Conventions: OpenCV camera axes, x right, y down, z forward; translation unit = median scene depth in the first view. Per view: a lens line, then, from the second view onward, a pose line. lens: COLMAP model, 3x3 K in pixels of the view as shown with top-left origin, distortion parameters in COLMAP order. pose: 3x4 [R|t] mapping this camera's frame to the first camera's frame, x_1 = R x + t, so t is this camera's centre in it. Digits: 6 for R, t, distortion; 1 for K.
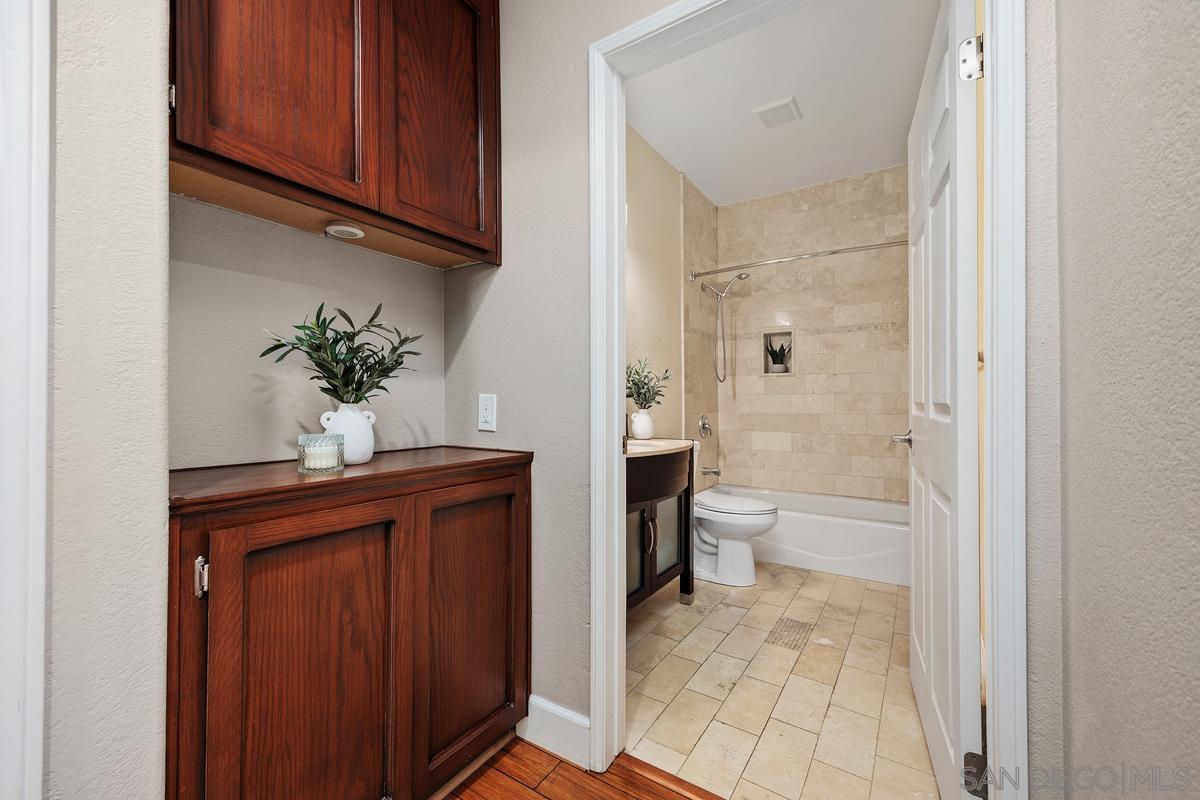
lens RADIAL K [[463.0, 0, 593.6], [0, 463.0, 392.7], [0, 0, 1]] dist [0.002491, 0.000048]
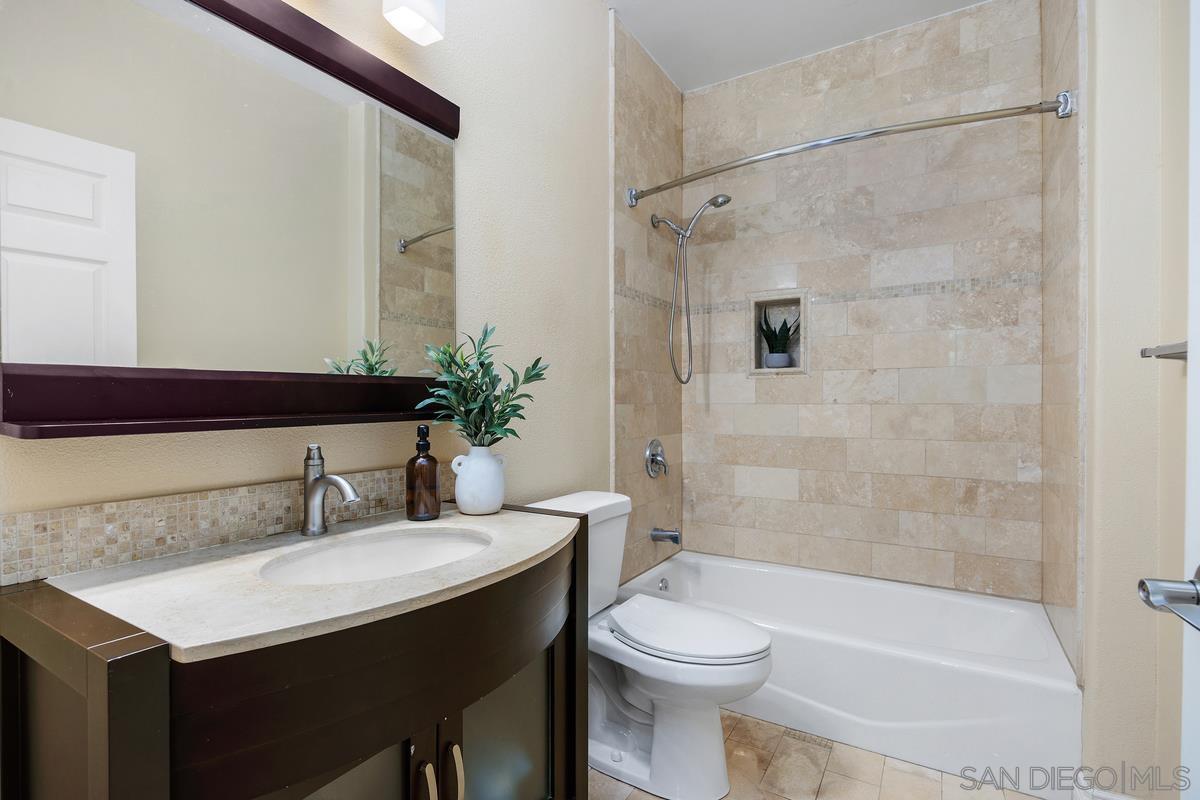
lens RADIAL K [[577.0, 0, 604.9], [0, 577.0, 407.2], [0, 0, 1]] dist [0.009866, 0.000920]
pose [[0.996842, -0.002794, 0.079366, 0.122088], [0.000971, 0.999735, 0.022994, -0.010169], [-0.079409, -0.022845, 0.996580, 0.286657]]
